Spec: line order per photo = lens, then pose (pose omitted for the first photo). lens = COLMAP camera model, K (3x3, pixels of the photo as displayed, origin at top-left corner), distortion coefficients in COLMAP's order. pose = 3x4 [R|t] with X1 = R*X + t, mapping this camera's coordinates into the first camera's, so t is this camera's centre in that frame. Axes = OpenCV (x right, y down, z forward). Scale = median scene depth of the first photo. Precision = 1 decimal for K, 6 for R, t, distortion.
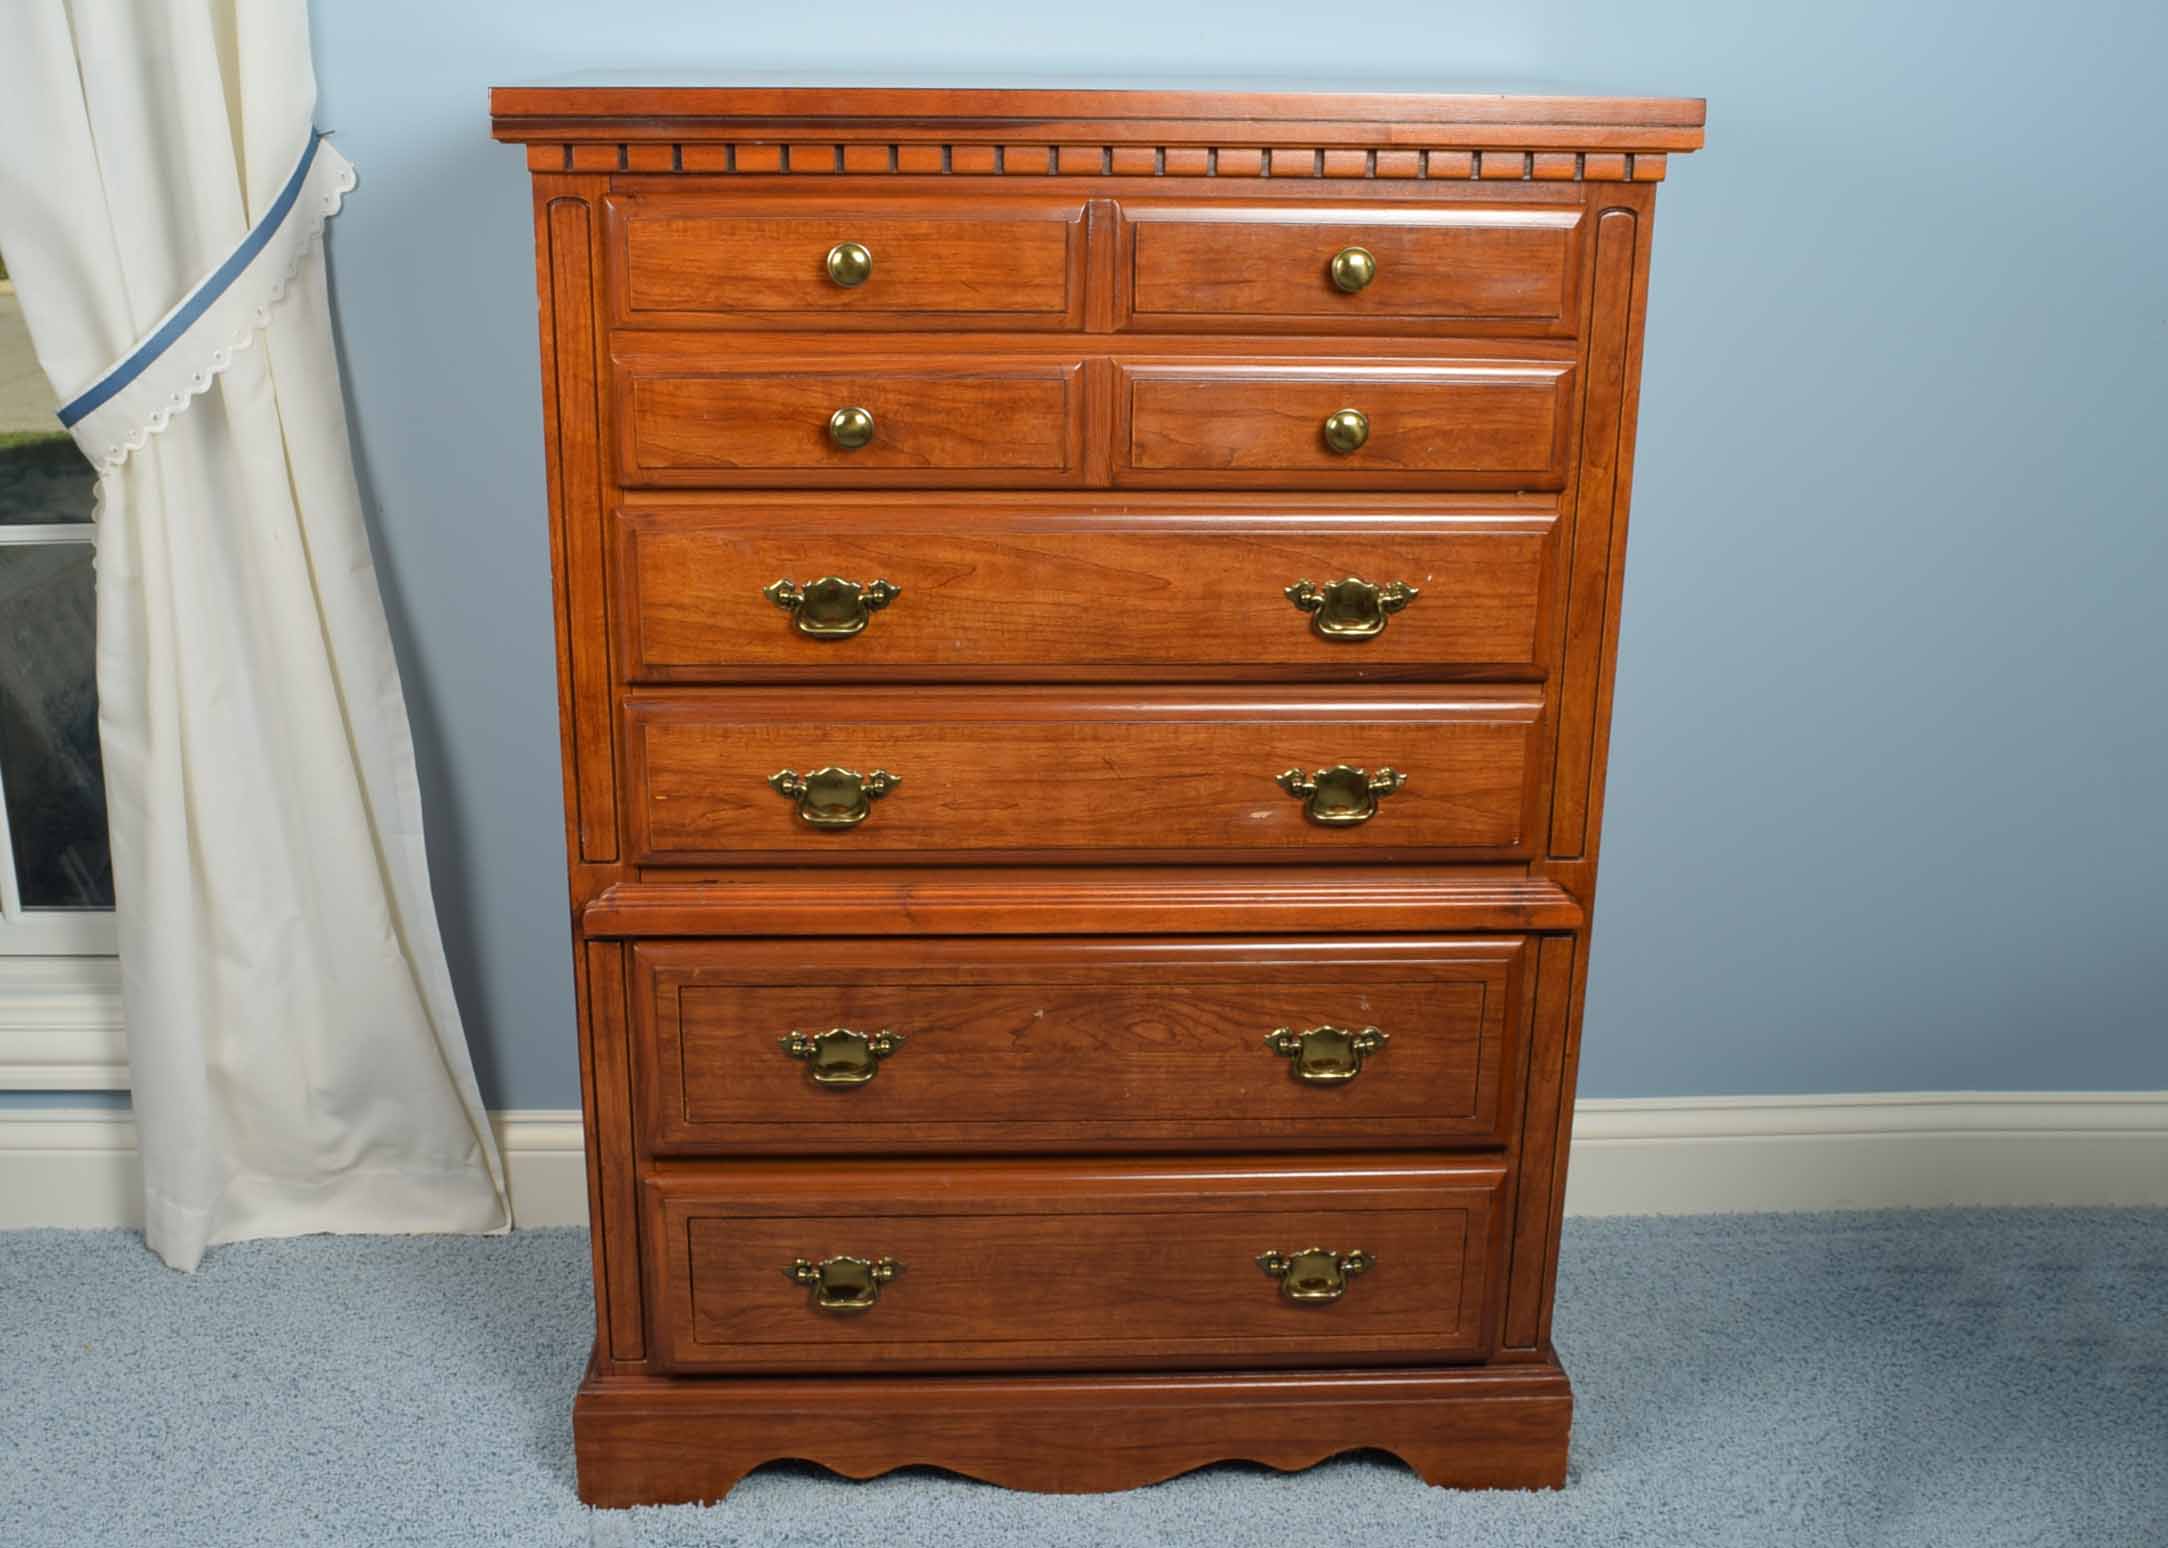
lens RADIAL K [[1851.1, 0, 1187.3], [0, 1851.1, 773.8], [0, 0, 1]] dist [-0.040989, 0.003079]
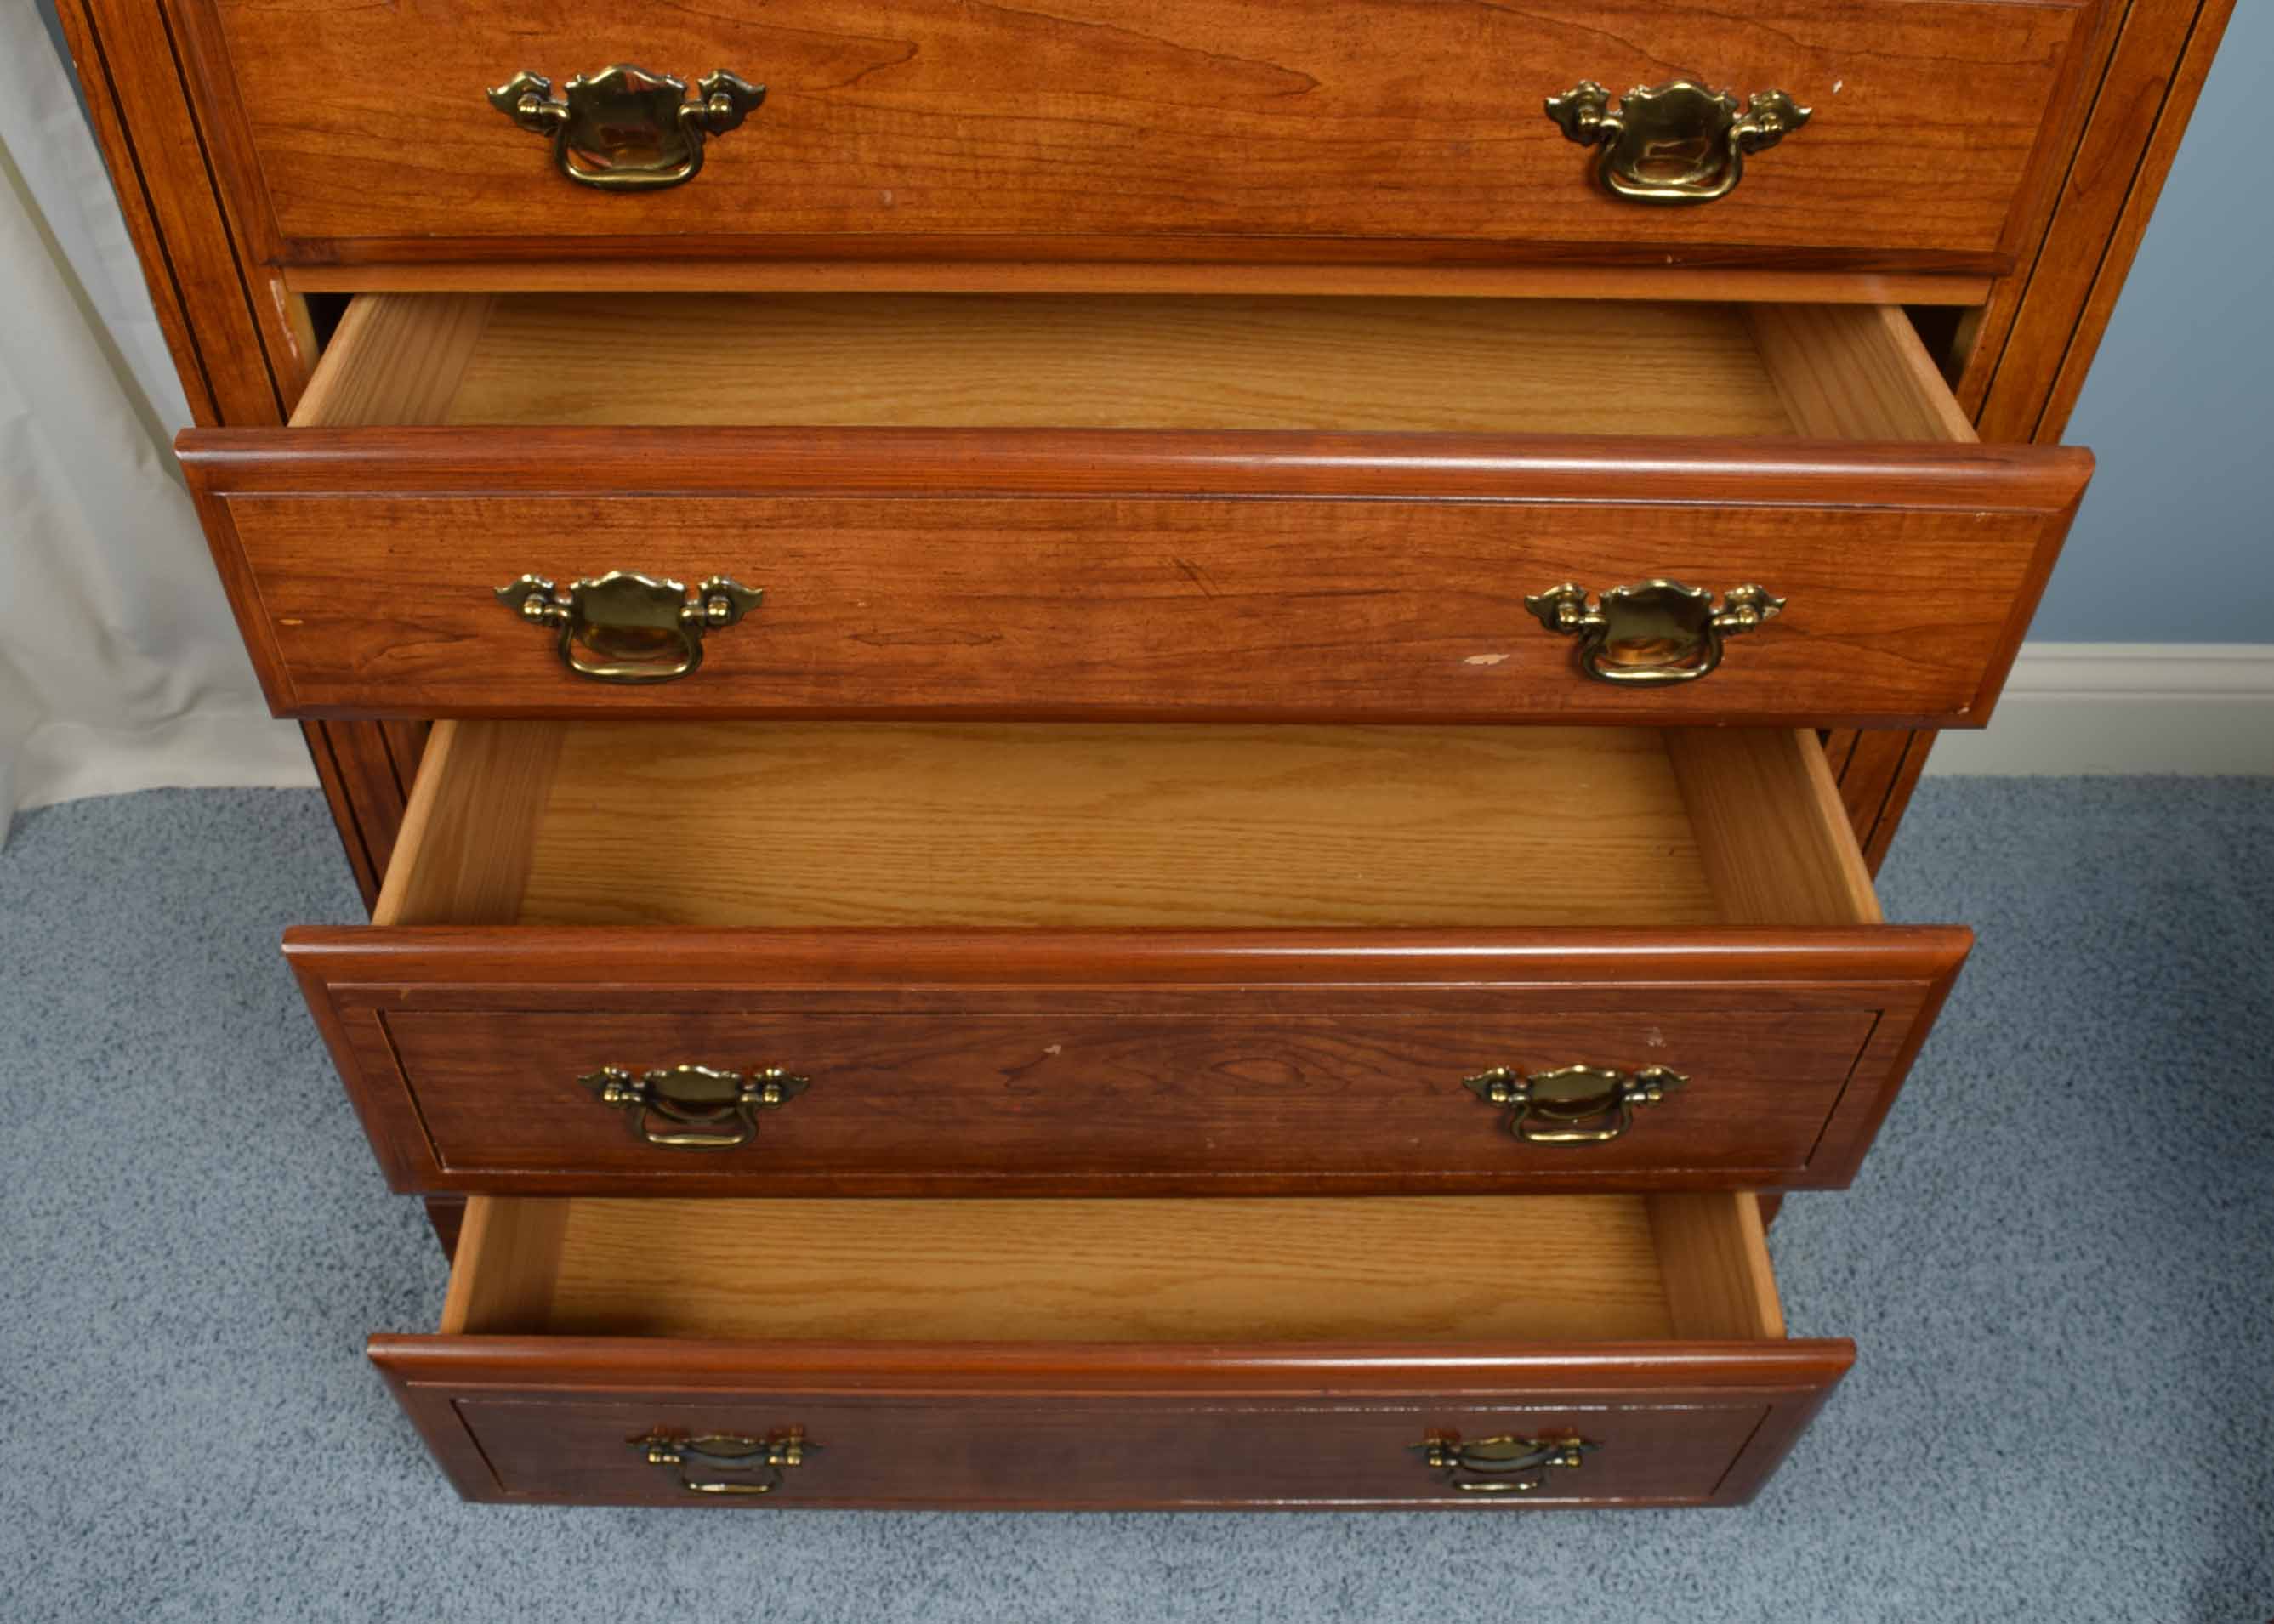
lens RADIAL K [[1730.7, 0, 1225.8], [0, 1730.7, 713.2], [0, 0, 1]] dist [-0.071601, 0.000012]
pose [[0.999587, 0.028694, 0.001505, -0.029275], [-0.026096, 0.884661, 0.465504, -0.168441], [0.012026, -0.465352, 0.885044, 0.529676]]
